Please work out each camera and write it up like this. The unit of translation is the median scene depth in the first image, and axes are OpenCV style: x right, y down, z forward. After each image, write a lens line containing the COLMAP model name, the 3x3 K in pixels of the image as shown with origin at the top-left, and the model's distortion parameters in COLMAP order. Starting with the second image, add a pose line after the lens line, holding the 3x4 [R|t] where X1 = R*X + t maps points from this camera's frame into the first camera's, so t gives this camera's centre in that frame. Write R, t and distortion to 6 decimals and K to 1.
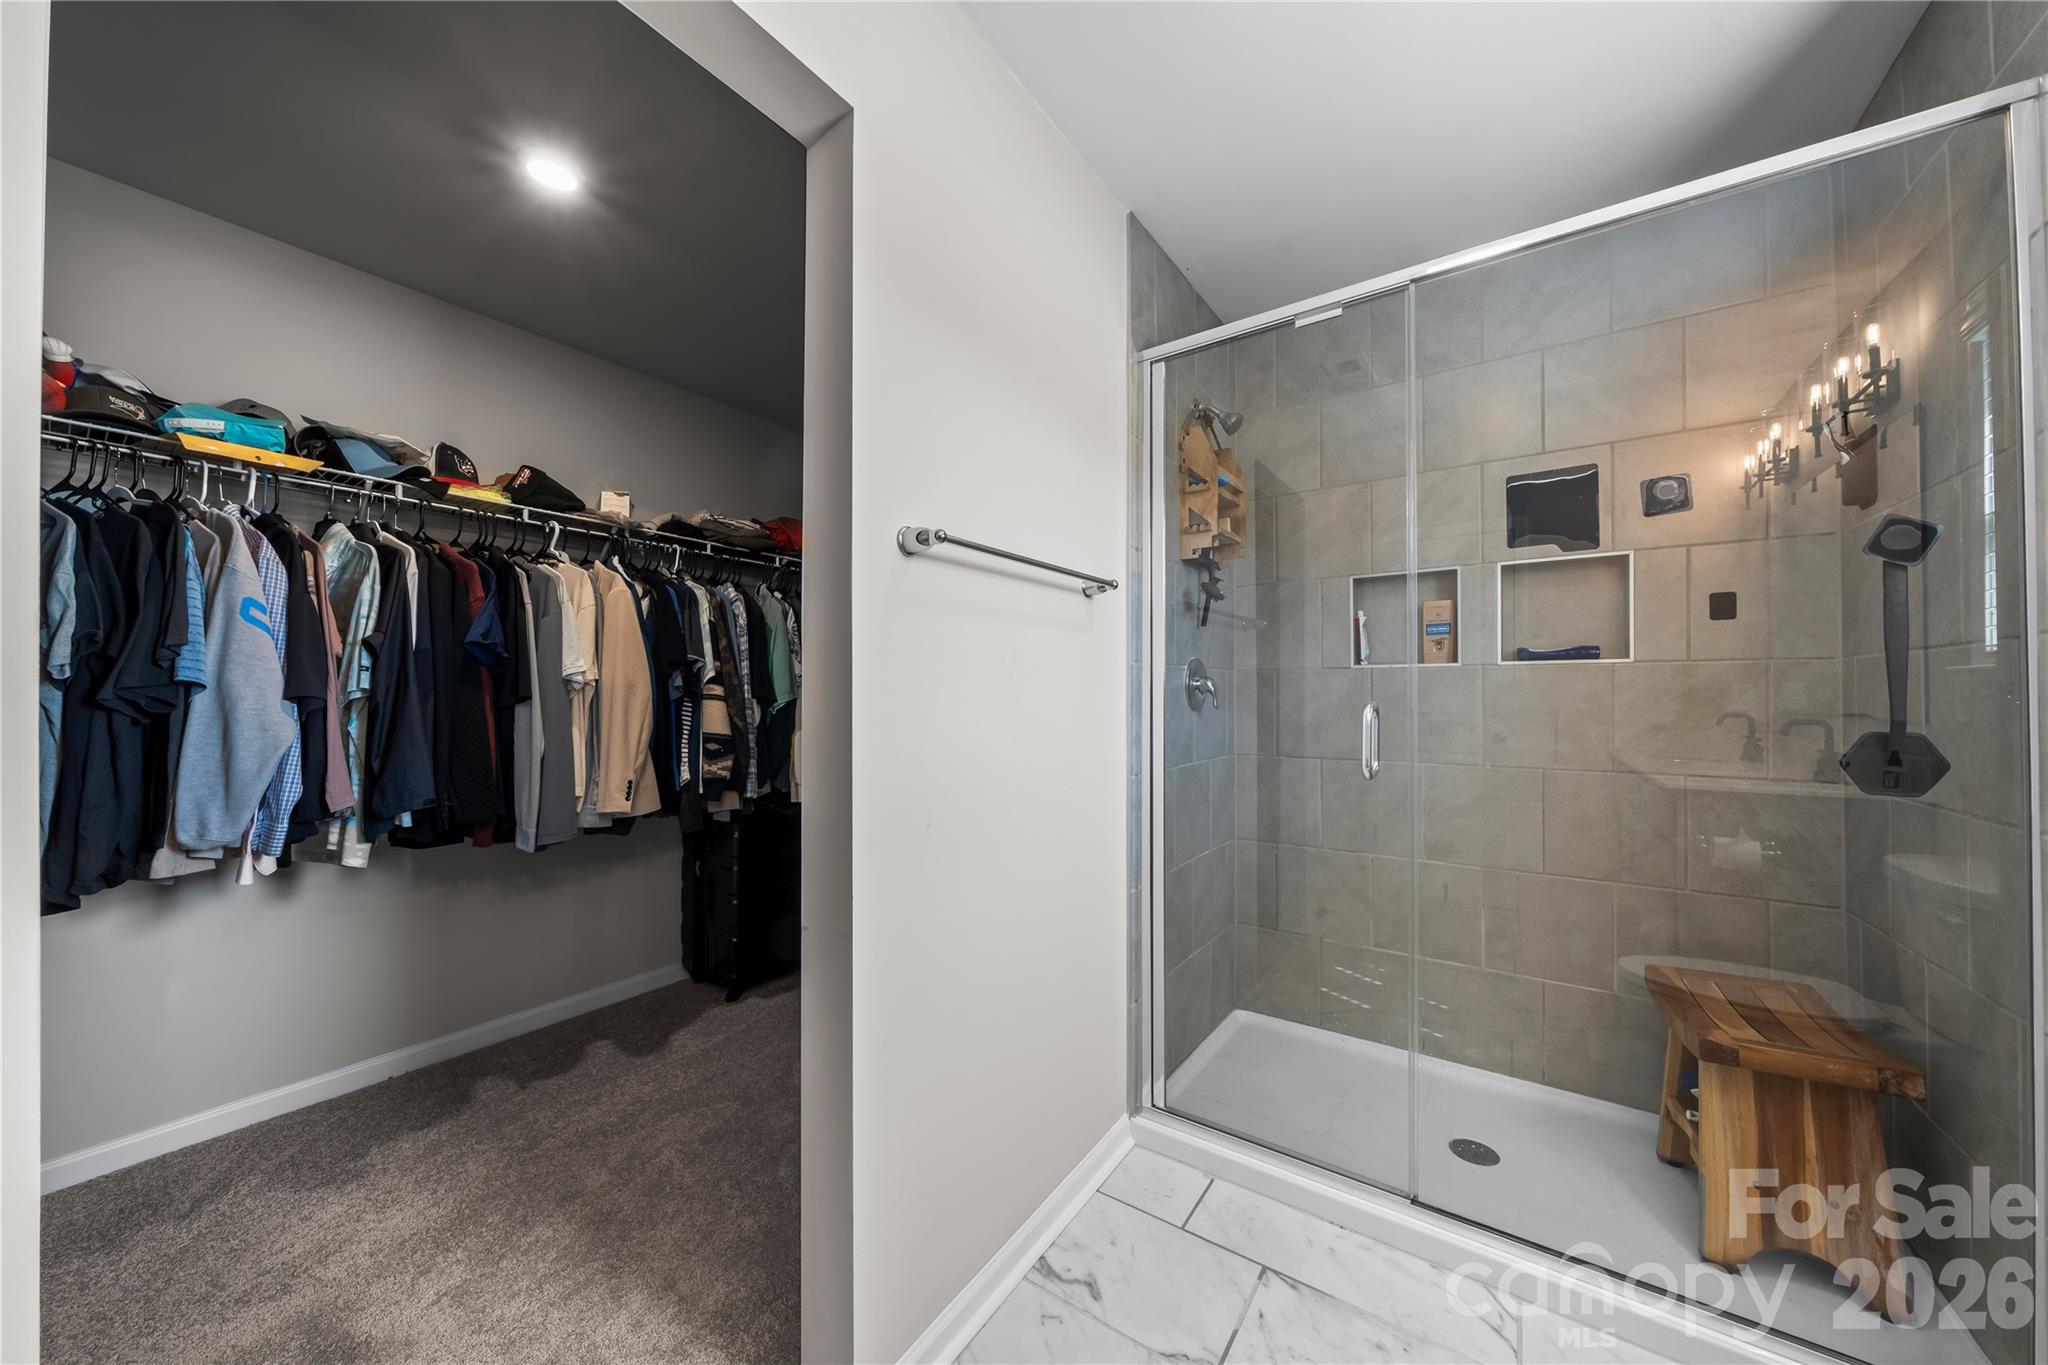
lens RADIAL K [[707.6, 0, 1017.3], [0, 707.6, 691.7], [0, 0, 1]] dist [0.000229, -0.000220]
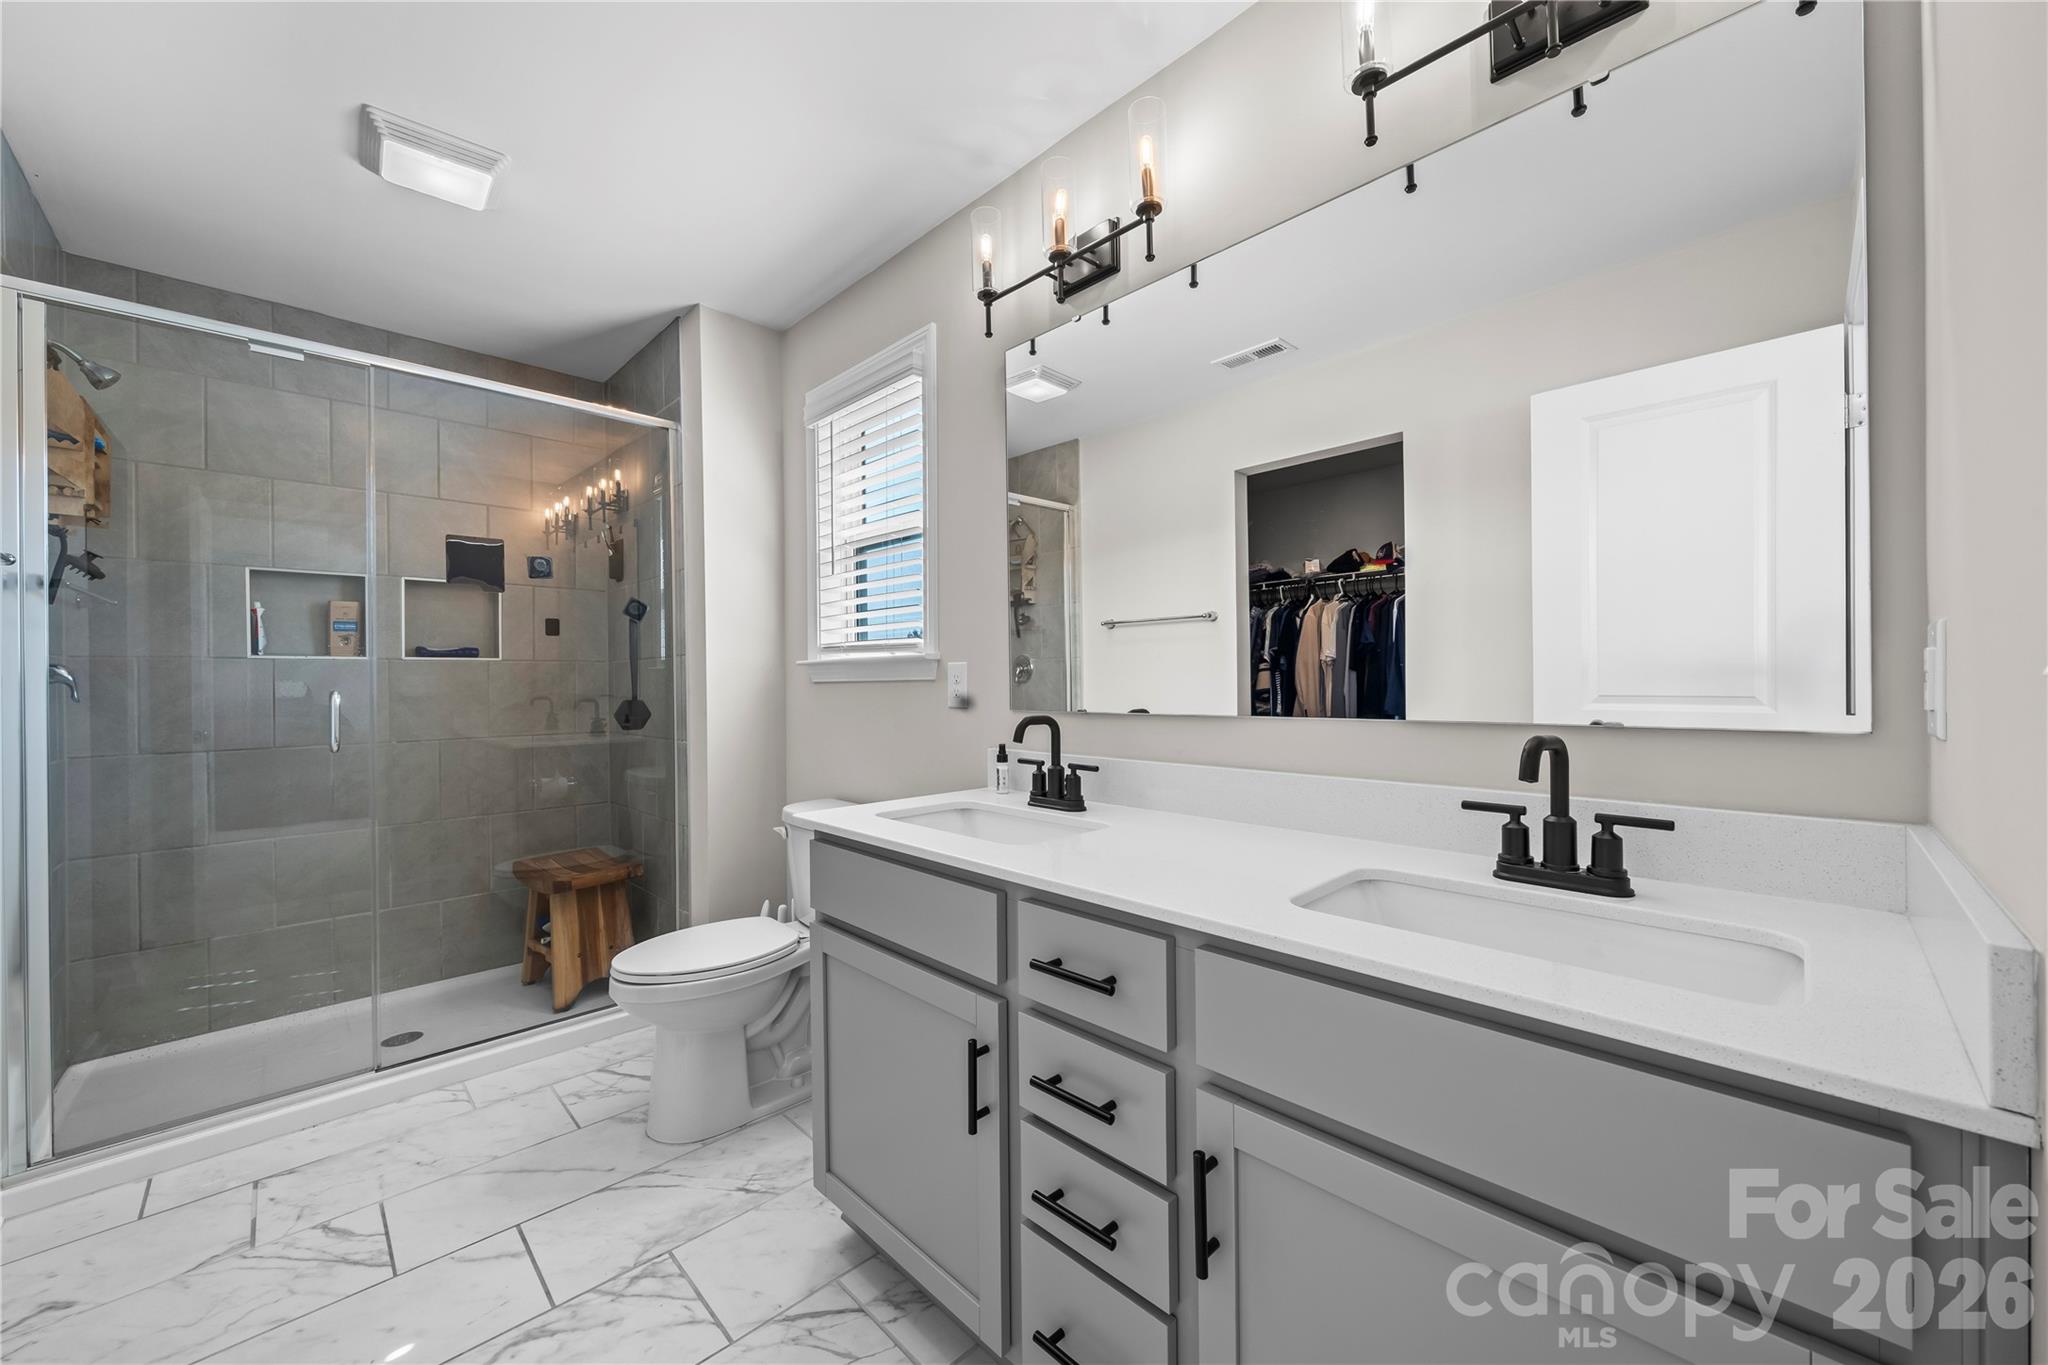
lens RADIAL K [[734.7, 0, 1018.4], [0, 734.7, 683.1], [0, 0, 1]] dist [-0.007538, 0.000107]
pose [[0.177859, -0.004735, 0.984045, -0.418210], [0.002366, 0.999988, 0.004384, -0.000188], [-0.984053, 0.001549, 0.177868, -0.307803]]
